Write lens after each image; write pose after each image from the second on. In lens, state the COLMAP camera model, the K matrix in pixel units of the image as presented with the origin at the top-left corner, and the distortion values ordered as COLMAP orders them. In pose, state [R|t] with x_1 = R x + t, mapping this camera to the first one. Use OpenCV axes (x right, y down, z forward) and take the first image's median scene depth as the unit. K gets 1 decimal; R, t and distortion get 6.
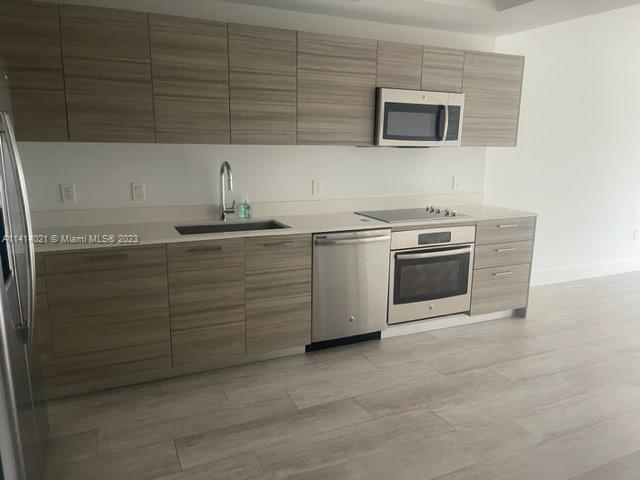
lens RADIAL K [[504.8, 0, 320.0], [0, 504.8, 240.0], [0, 0, 1]] dist [0.037263, -0.011046]
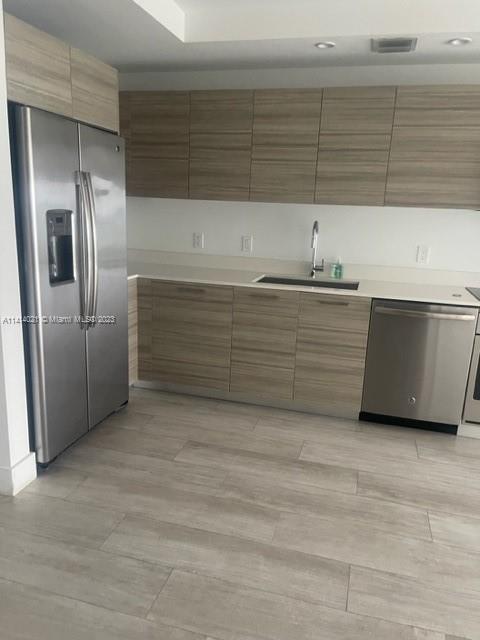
lens RADIAL K [[504.8, 0, 240.0], [0, 504.8, 320.0], [0, 0, 1]] dist [0.037263, -0.011046]
pose [[0.743207, 0.164581, -0.648503, 0.441740], [-0.157265, 0.985089, 0.069771, 0.000207], [0.650316, 0.050132, 0.758008, 0.109839]]
